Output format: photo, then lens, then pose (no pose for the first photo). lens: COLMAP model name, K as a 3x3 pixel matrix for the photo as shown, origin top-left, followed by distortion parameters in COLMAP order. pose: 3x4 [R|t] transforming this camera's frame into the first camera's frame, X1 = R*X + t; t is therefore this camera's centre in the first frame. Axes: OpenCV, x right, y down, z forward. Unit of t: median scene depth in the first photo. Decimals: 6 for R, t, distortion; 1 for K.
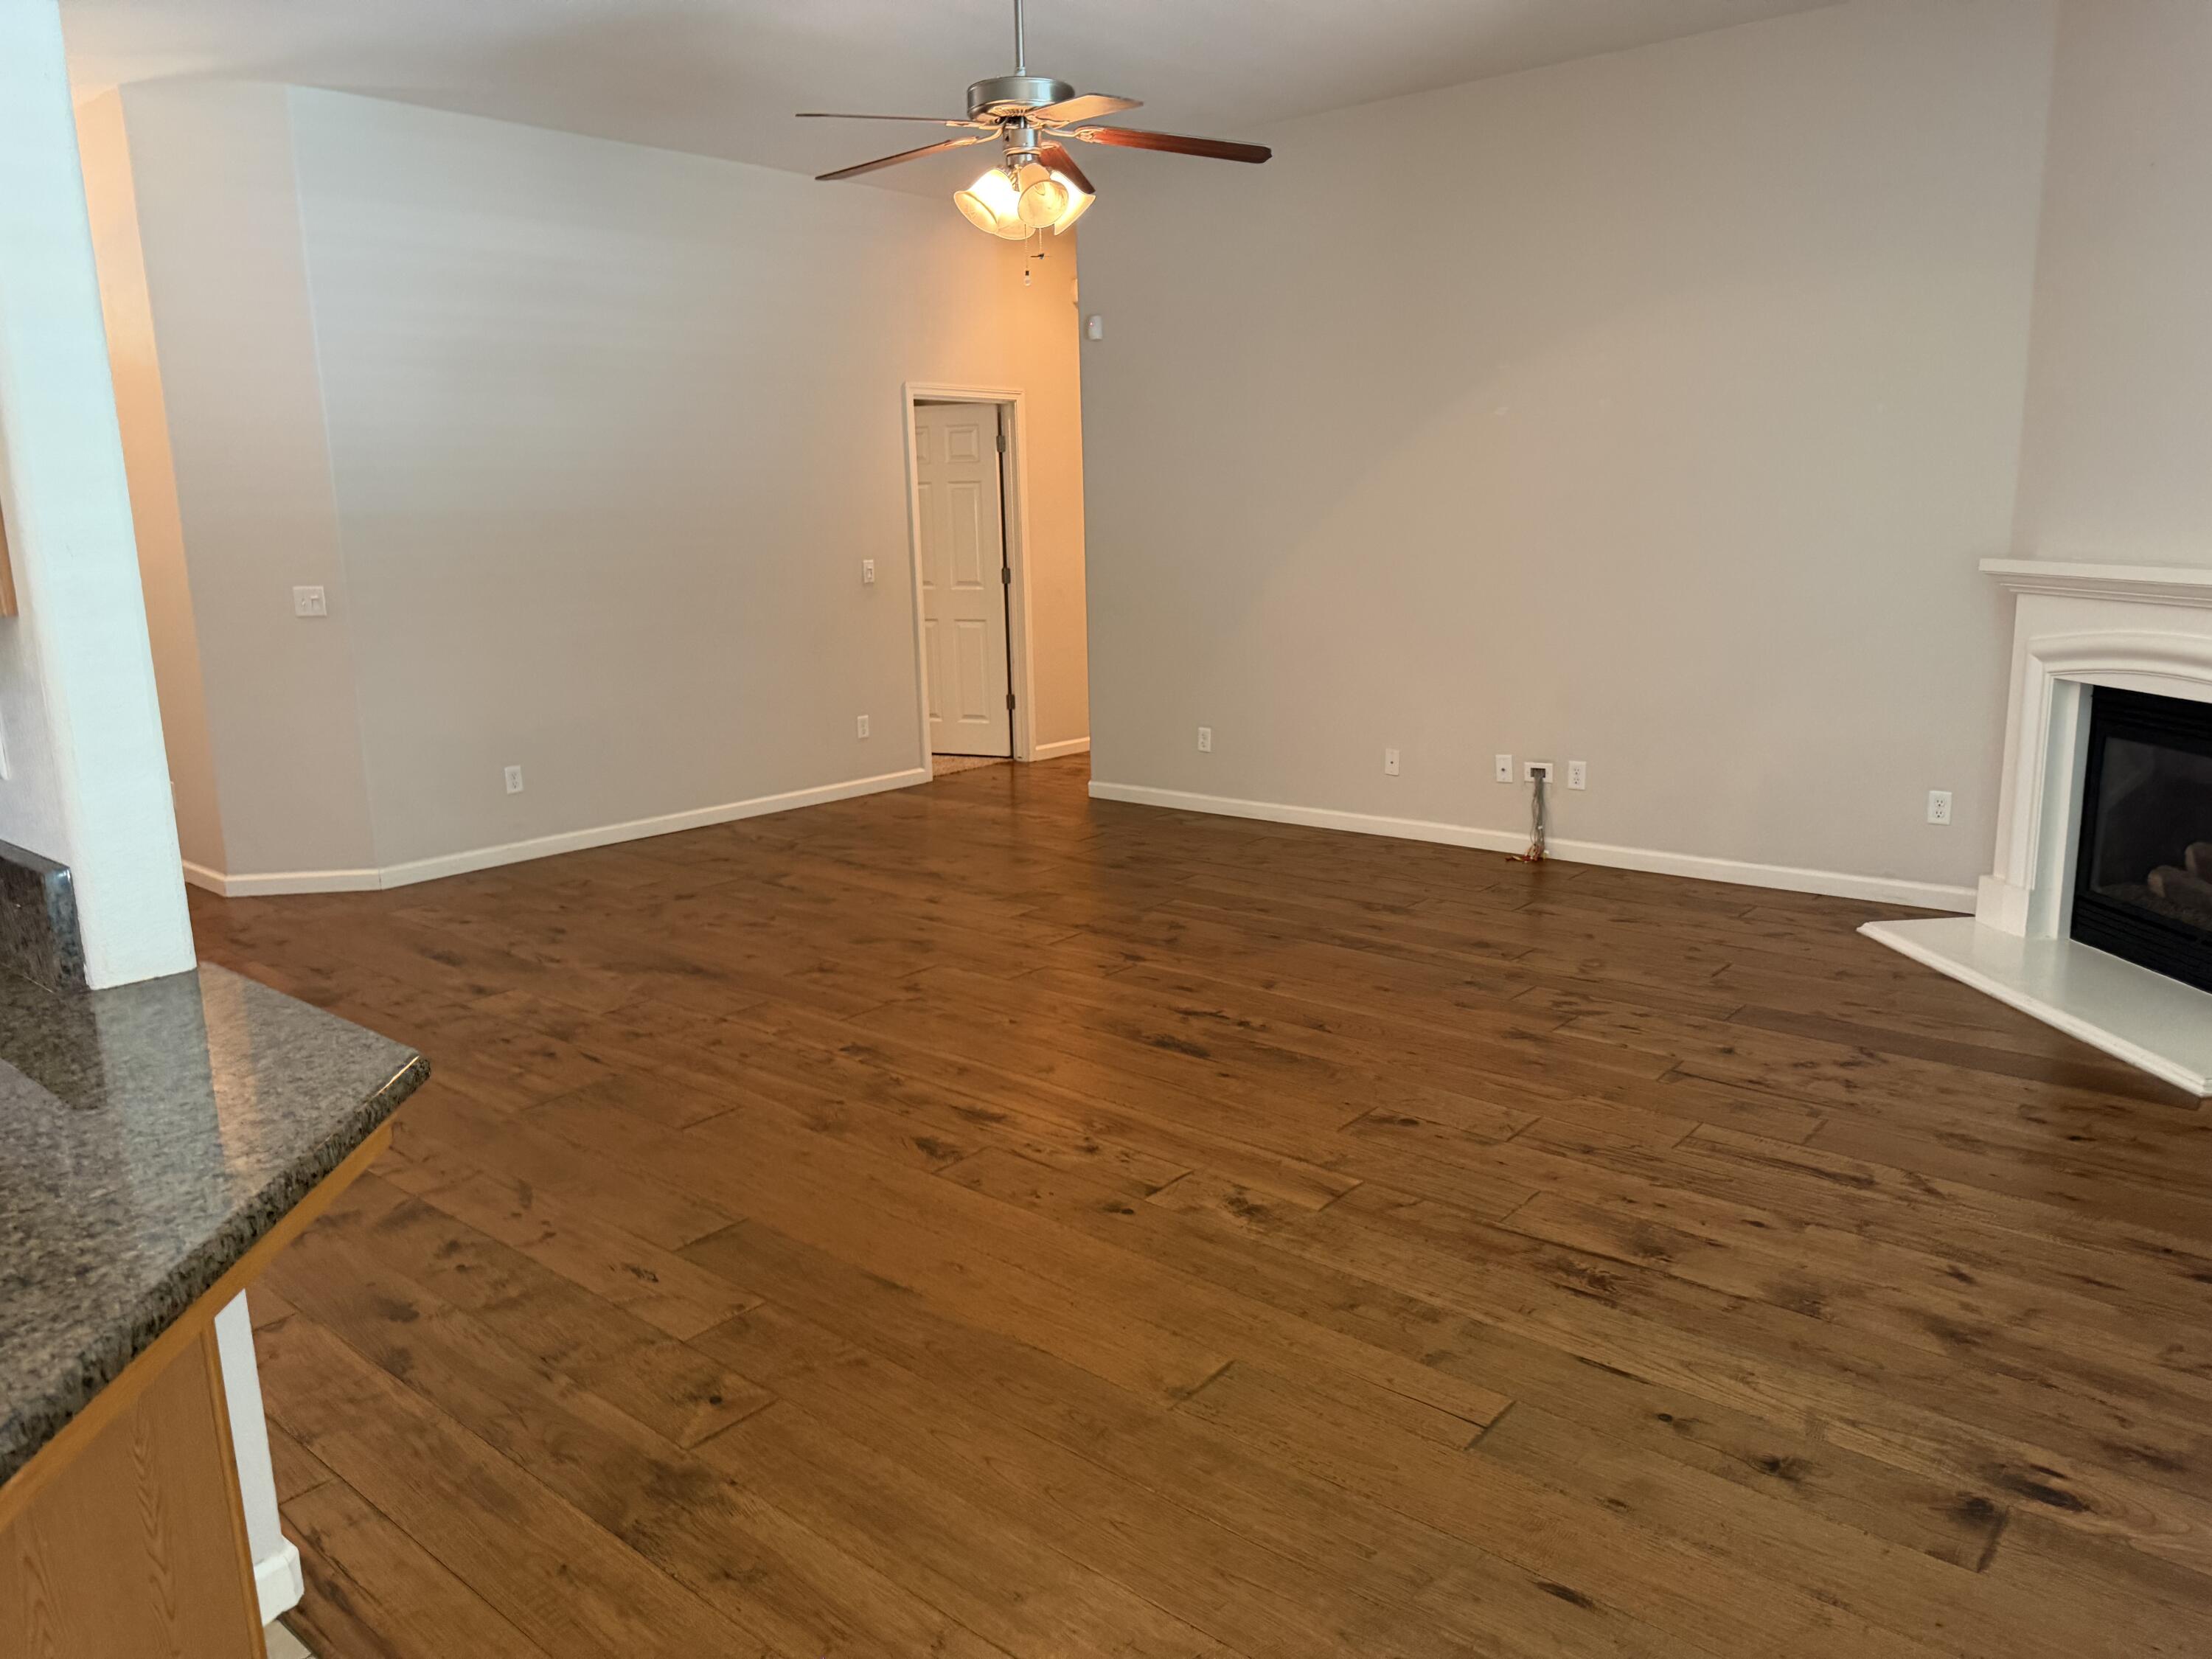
lens RADIAL K [[1562.1, 0, 1103.3], [0, 1562.1, 841.4], [0, 0, 1]] dist [0.057856, -0.077283]
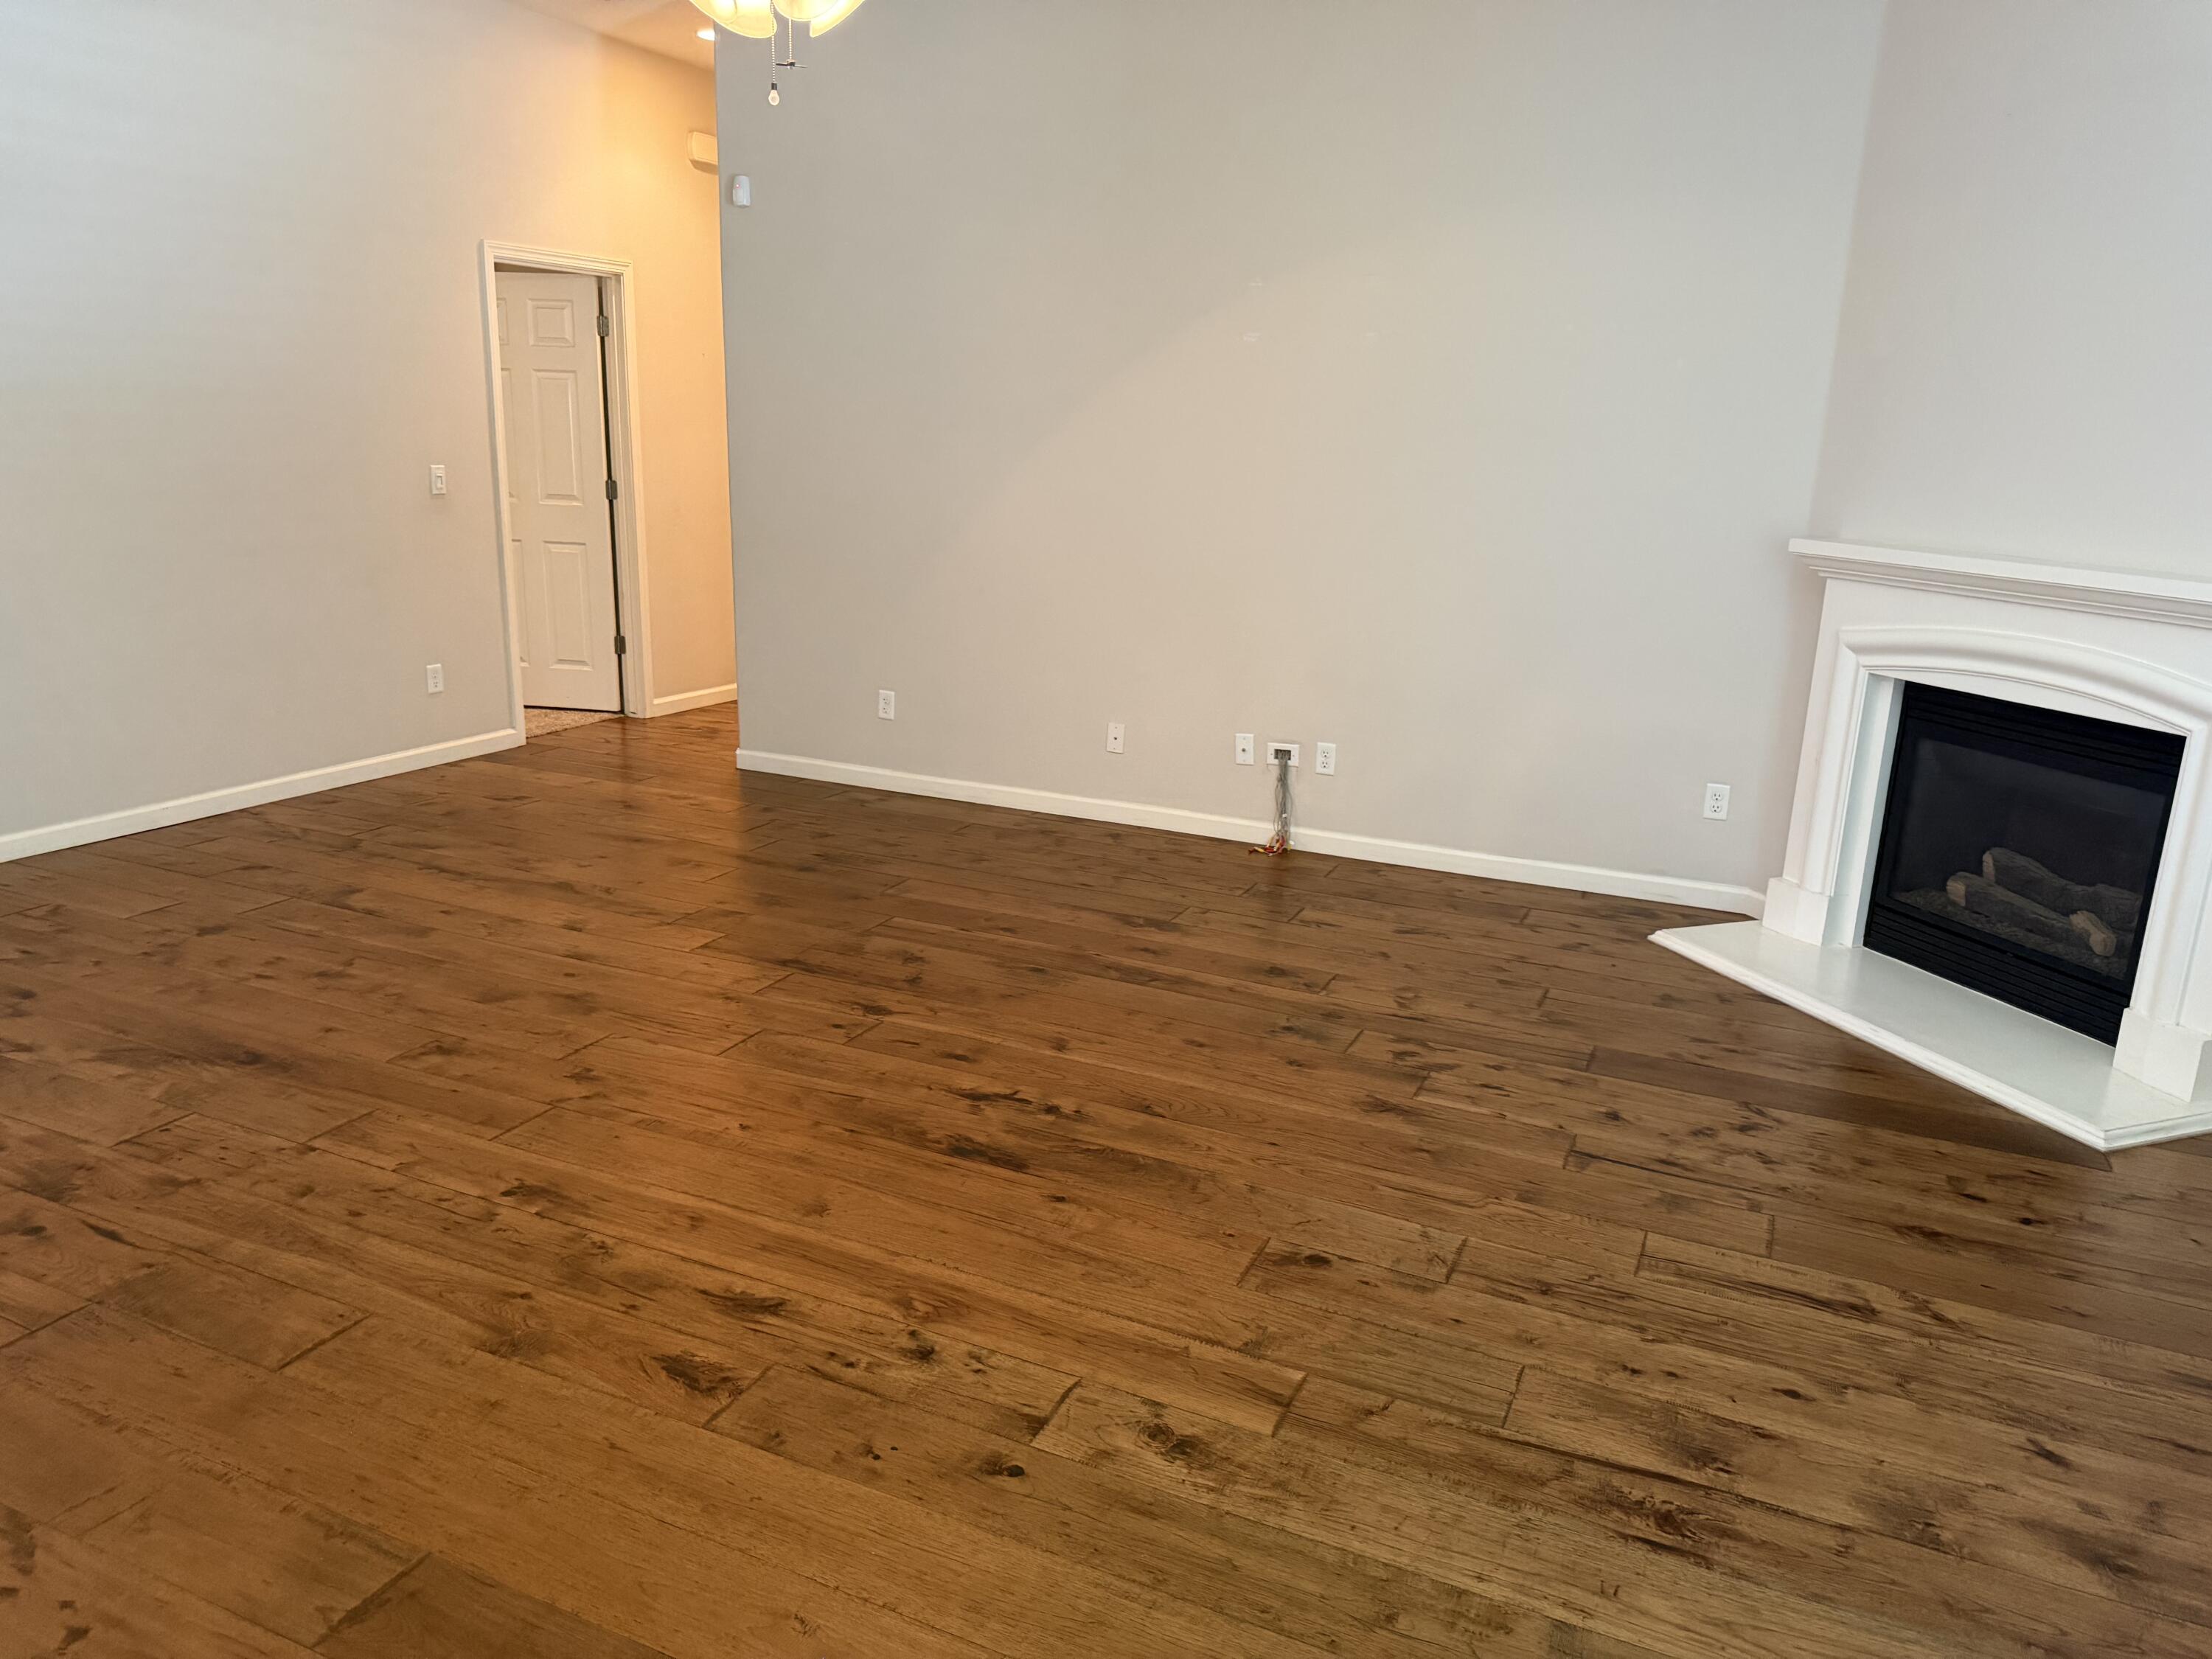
lens RADIAL K [[1571.4, 0, 1127.8], [0, 1571.4, 865.2], [0, 0, 1]] dist [0.152532, -0.333058]
pose [[0.957846, -0.021574, 0.286472, -0.090991], [0.003164, 0.997908, 0.064573, -0.053124], [-0.287266, -0.060945, 0.955910, 0.219269]]
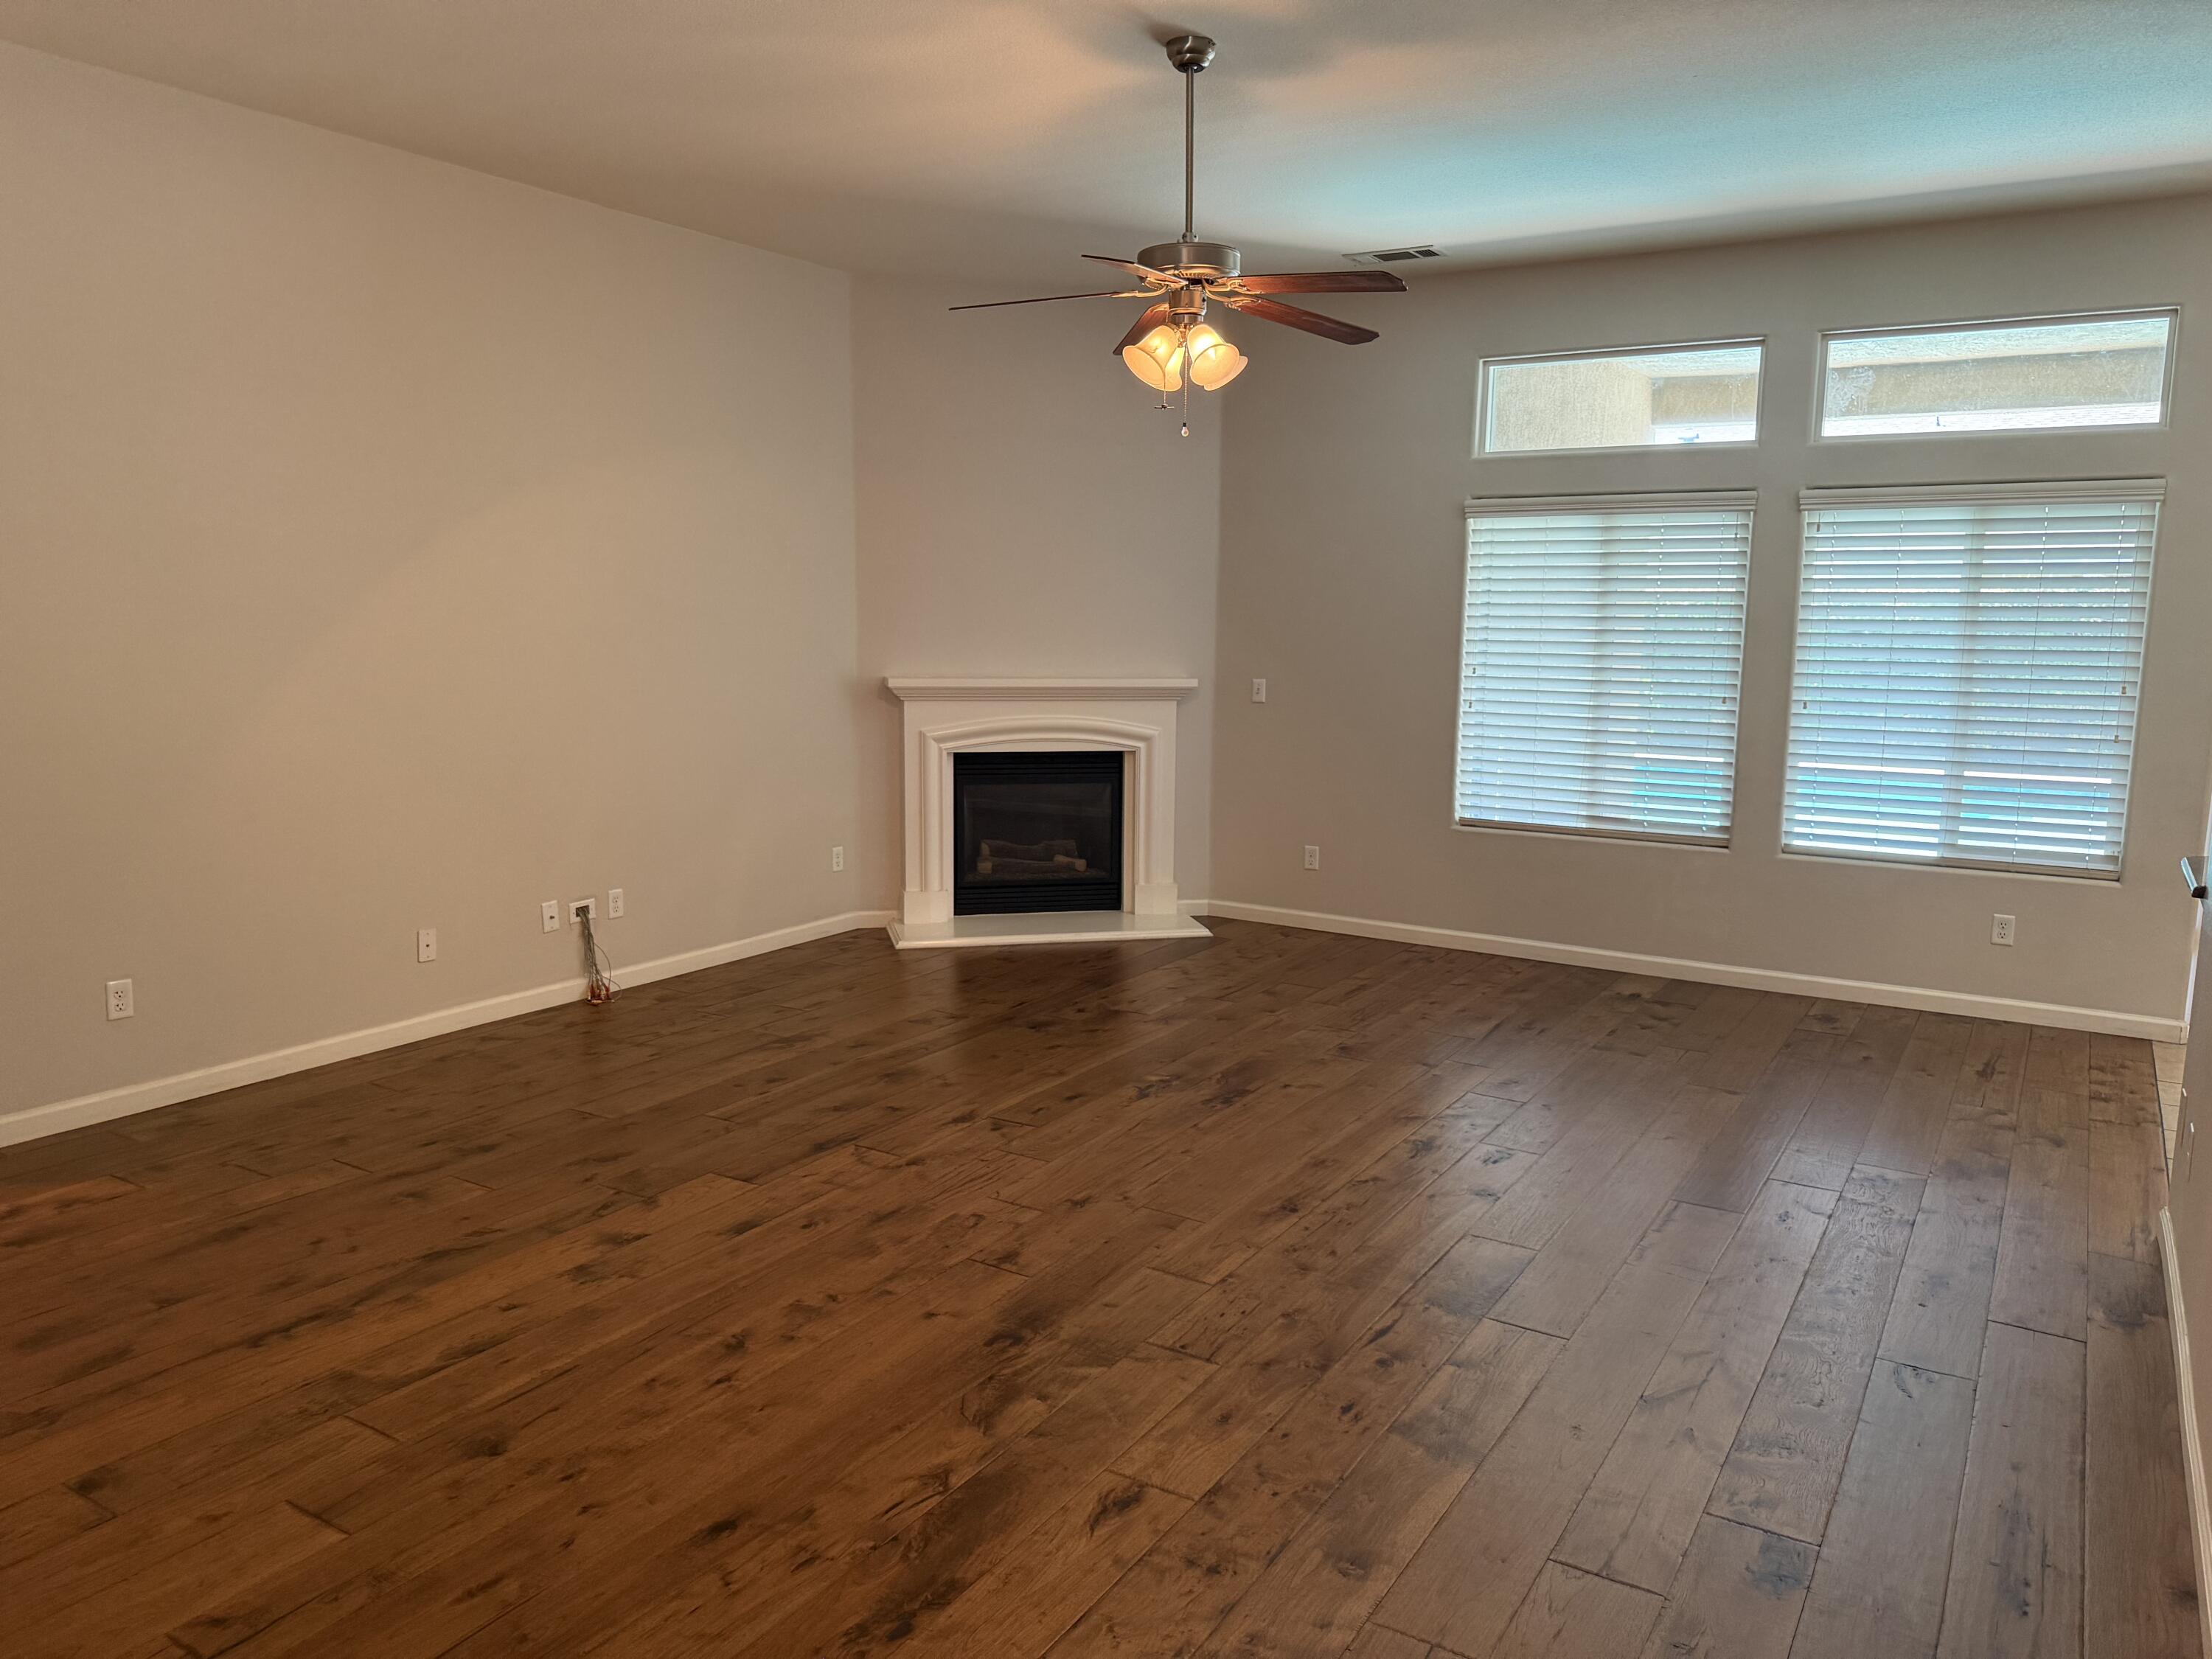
lens RADIAL K [[1561.2, 0, 1109.8], [0, 1561.2, 836.7], [0, 0, 1]] dist [0.136694, -0.247365]
pose [[-0.156431, -0.125968, 0.979623, -0.958374], [0.199464, 0.967369, 0.156244, -0.233912], [-0.967338, 0.219841, -0.126201, 1.069073]]
